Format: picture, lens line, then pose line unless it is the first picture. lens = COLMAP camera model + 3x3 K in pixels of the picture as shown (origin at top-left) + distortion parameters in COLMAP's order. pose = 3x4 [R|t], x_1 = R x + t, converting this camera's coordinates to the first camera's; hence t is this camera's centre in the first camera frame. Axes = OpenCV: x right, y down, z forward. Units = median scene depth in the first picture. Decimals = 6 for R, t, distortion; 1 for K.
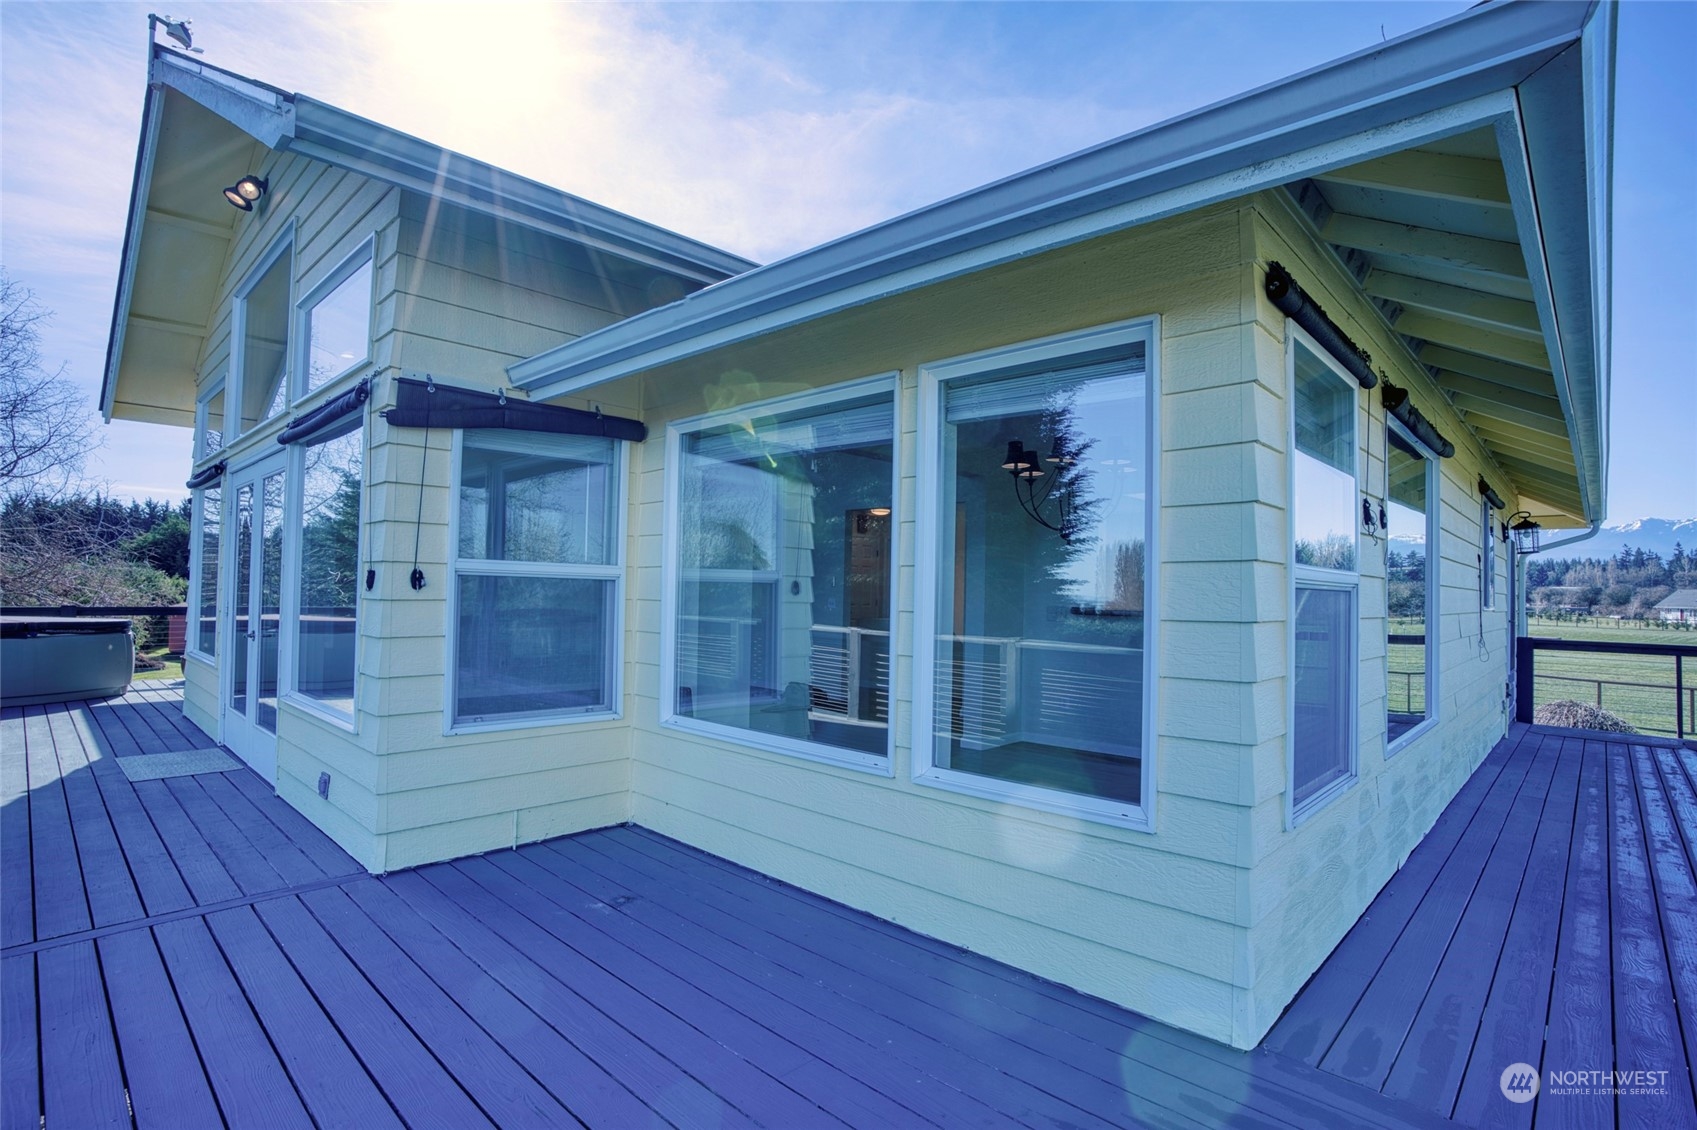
lens RADIAL K [[840.9, 0, 848.5], [0, 840.9, 565.0], [0, 0, 1]] dist [-0.073802, 0.034912]
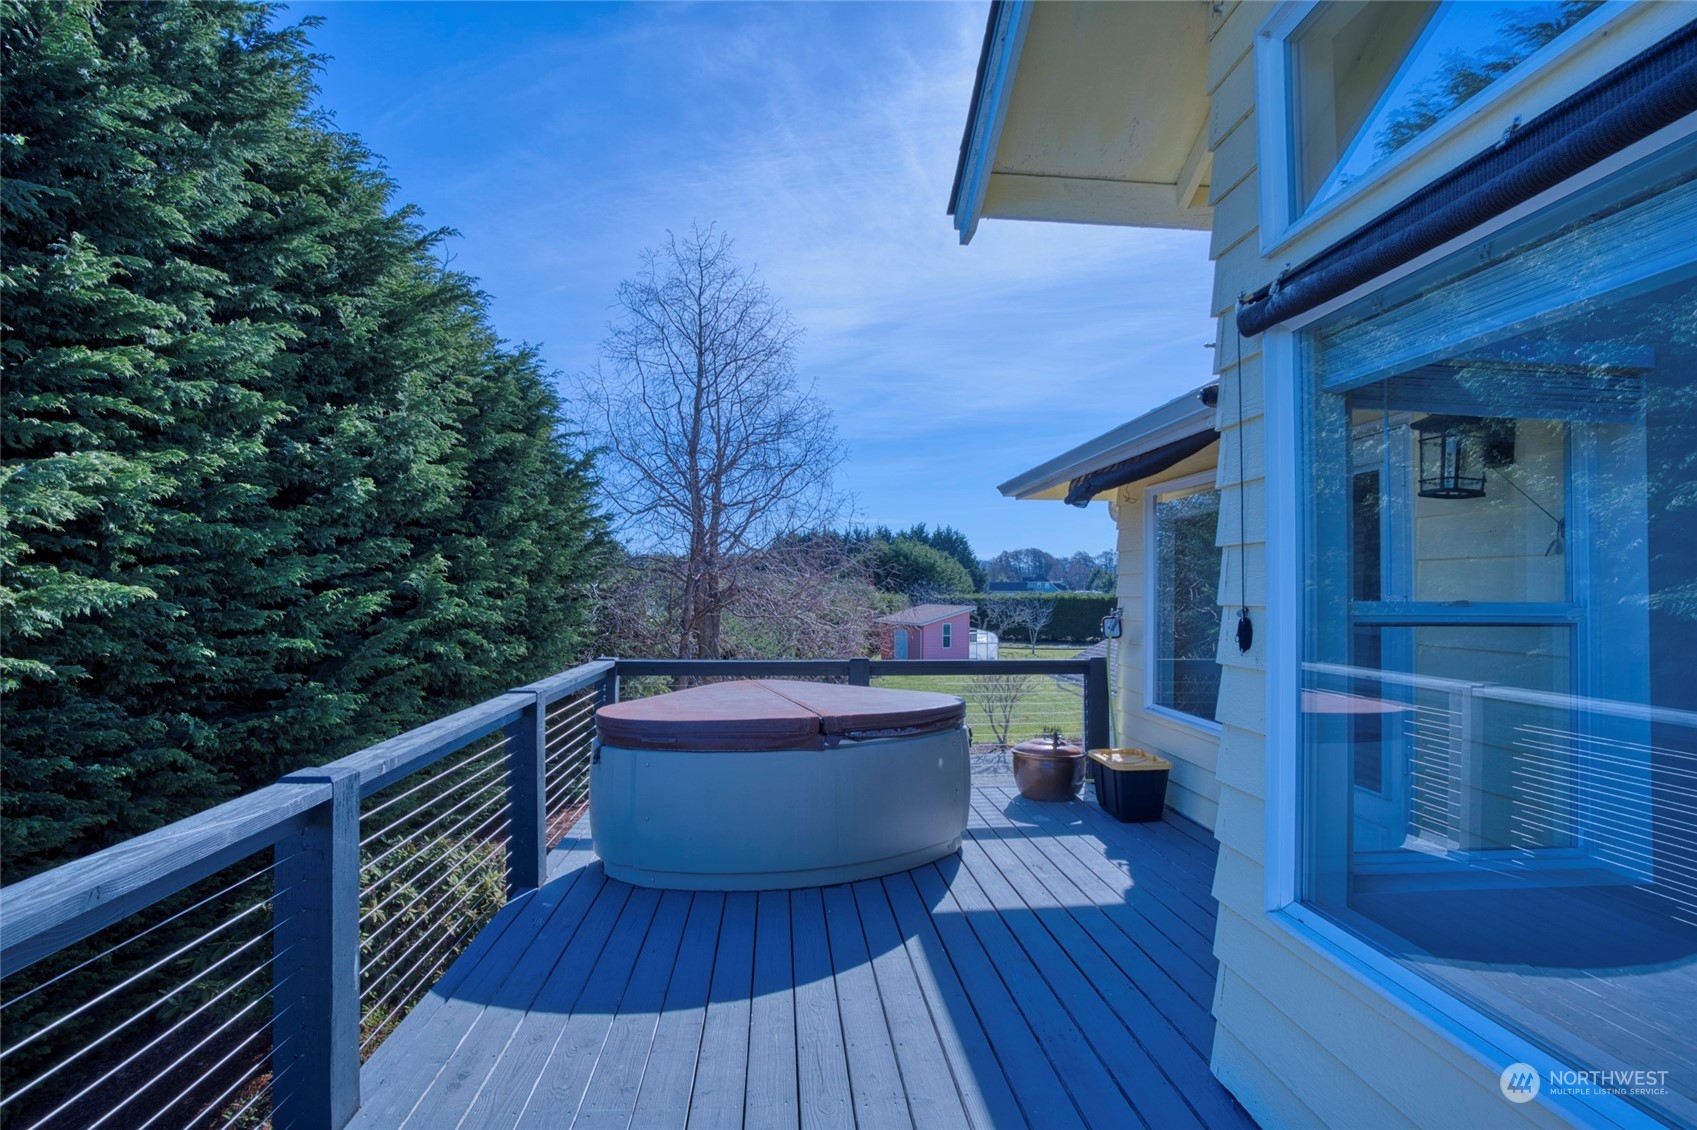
lens RADIAL K [[840.9, 0, 848.5], [0, 840.9, 565.0], [0, 0, 1]] dist [-0.073802, 0.034912]
pose [[0.752572, -0.032617, -0.657702, -0.613068], [0.027088, 0.999461, -0.018569, -0.011492], [0.657953, -0.003841, 0.753049, 0.577389]]
